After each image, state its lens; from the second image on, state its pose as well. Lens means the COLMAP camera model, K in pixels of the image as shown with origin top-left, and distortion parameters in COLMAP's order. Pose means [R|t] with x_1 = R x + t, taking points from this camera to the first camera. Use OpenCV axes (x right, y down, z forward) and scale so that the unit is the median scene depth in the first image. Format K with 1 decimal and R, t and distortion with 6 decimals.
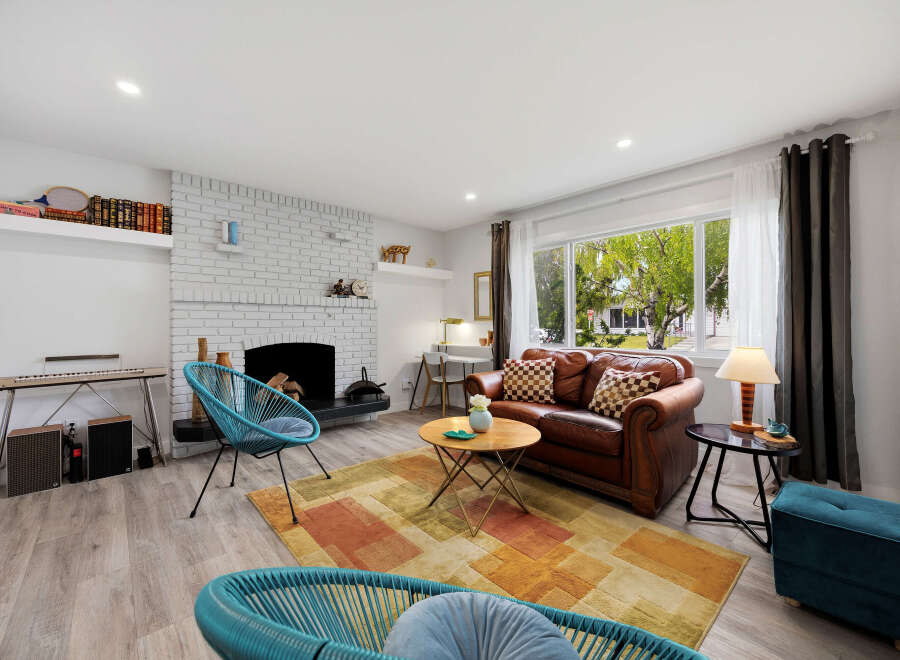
lens RADIAL K [[379.6, 0, 450.0], [0, 379.6, 330.0], [0, 0, 1]] dist [-0.000898, -0.000014]
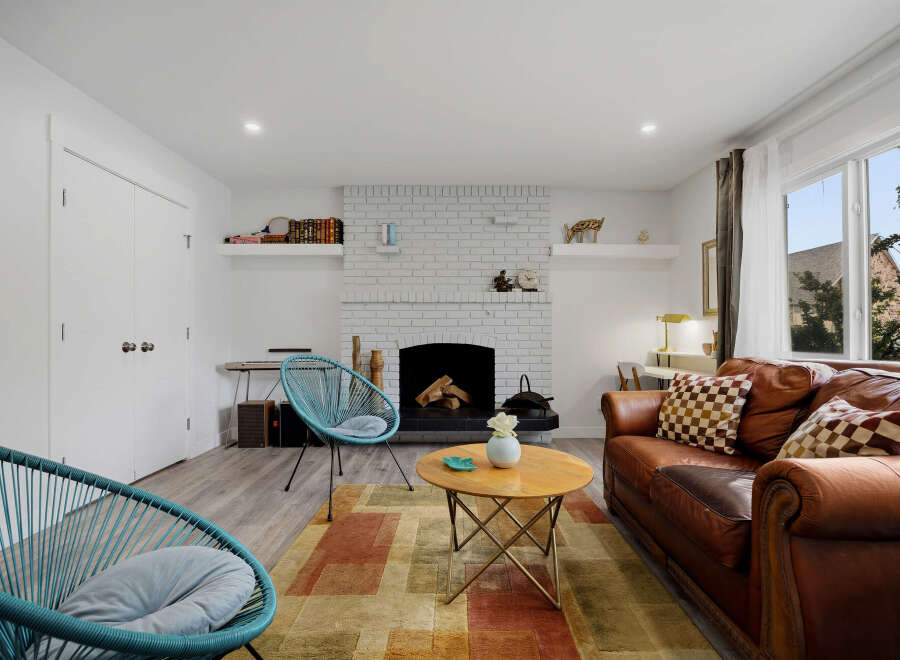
lens RADIAL K [[445.7, 0, 451.5], [0, 445.7, 339.8], [0, 0, 1]] dist [-0.016819, -0.000079]
pose [[0.751570, 0.010111, -0.659576, 0.363129], [-0.008450, 0.999948, 0.005700, 0.022214], [0.659599, 0.001289, 0.751616, 0.219800]]
